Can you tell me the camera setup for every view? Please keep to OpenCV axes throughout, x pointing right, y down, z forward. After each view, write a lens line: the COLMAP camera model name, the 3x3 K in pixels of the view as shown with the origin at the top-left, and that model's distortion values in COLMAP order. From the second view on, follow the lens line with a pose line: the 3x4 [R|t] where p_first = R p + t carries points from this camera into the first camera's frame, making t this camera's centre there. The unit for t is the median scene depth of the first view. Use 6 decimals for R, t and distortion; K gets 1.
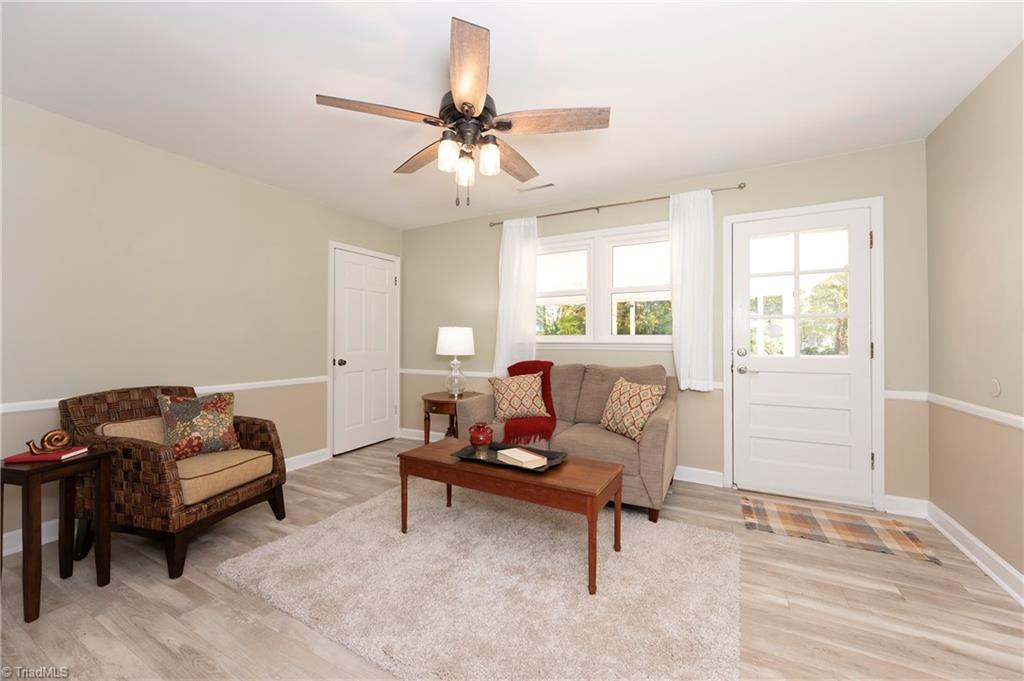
lens RADIAL K [[401.1, 0, 510.0], [0, 401.1, 337.0], [0, 0, 1]] dist [0.002452, -0.000179]
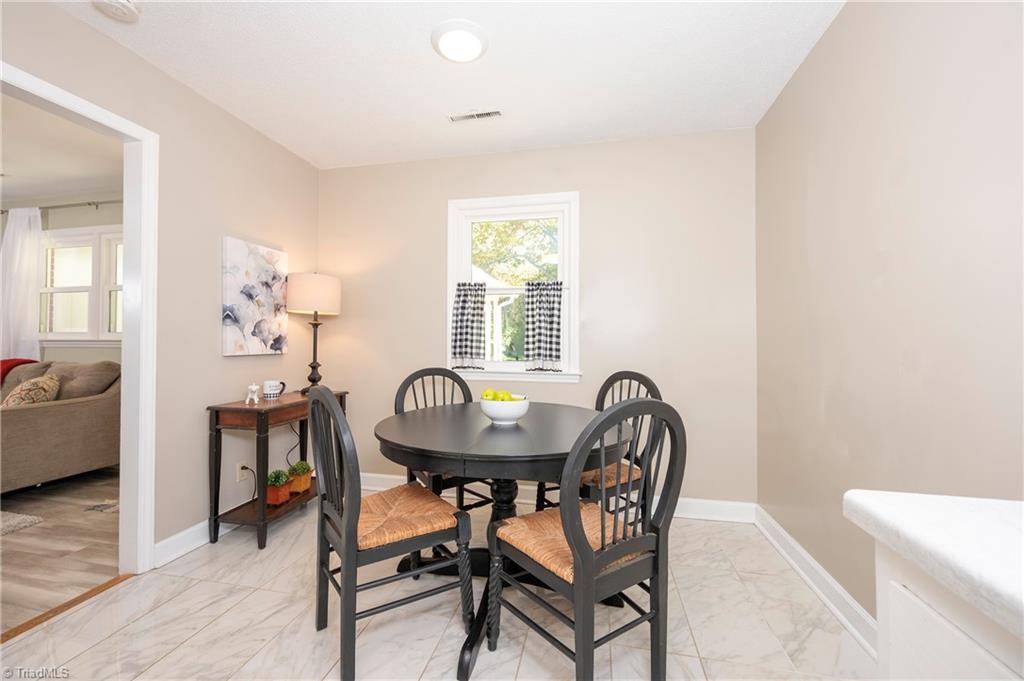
lens RADIAL K [[401.1, 0, 508.9], [0, 401.1, 342.3], [0, 0, 1]] dist [0.002452, -0.000179]
pose [[0.962481, 0.003467, 0.271328, 0.892611], [-0.003733, 0.999993, 0.000464, 0.013771], [-0.271325, -0.001459, 0.962487, -0.220303]]
